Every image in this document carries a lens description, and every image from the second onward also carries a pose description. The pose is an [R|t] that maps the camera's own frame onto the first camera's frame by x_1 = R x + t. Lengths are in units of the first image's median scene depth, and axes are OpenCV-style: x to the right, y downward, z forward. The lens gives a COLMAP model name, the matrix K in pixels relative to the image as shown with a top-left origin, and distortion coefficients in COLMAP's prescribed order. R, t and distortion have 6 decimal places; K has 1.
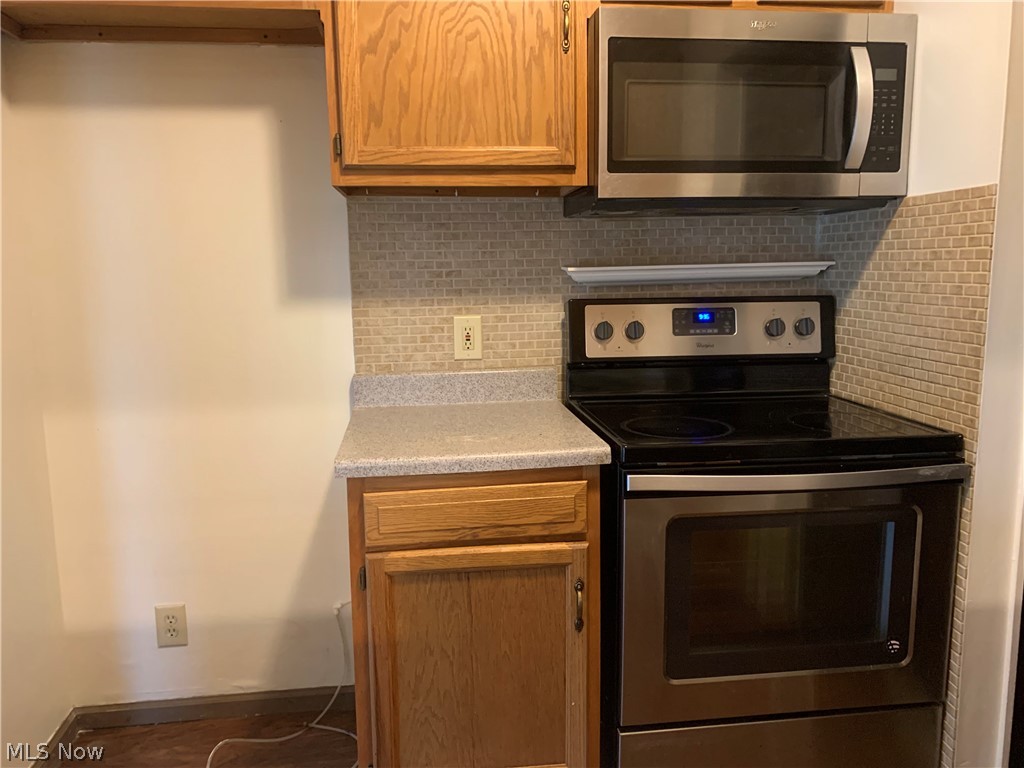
lens RADIAL K [[791.7, 0, 511.2], [0, 791.7, 385.8], [0, 0, 1]] dist [0.009960, -0.005728]
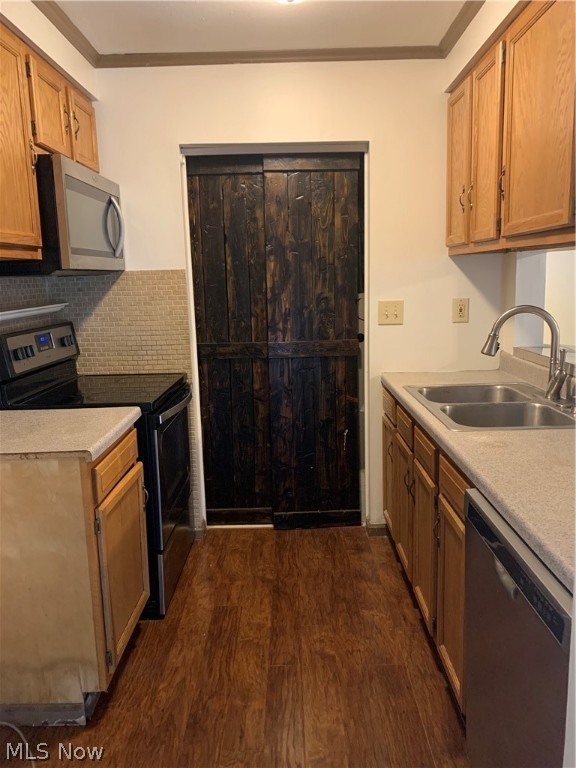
lens RADIAL K [[593.8, 0, 288.3], [0, 593.8, 382.2], [0, 0, 1]] dist [0.009960, -0.005728]
pose [[0.130820, -0.165587, 0.977480, -0.935561], [0.175312, 0.974279, 0.141582, -0.090224], [-0.975783, 0.152842, 0.156484, 0.348408]]
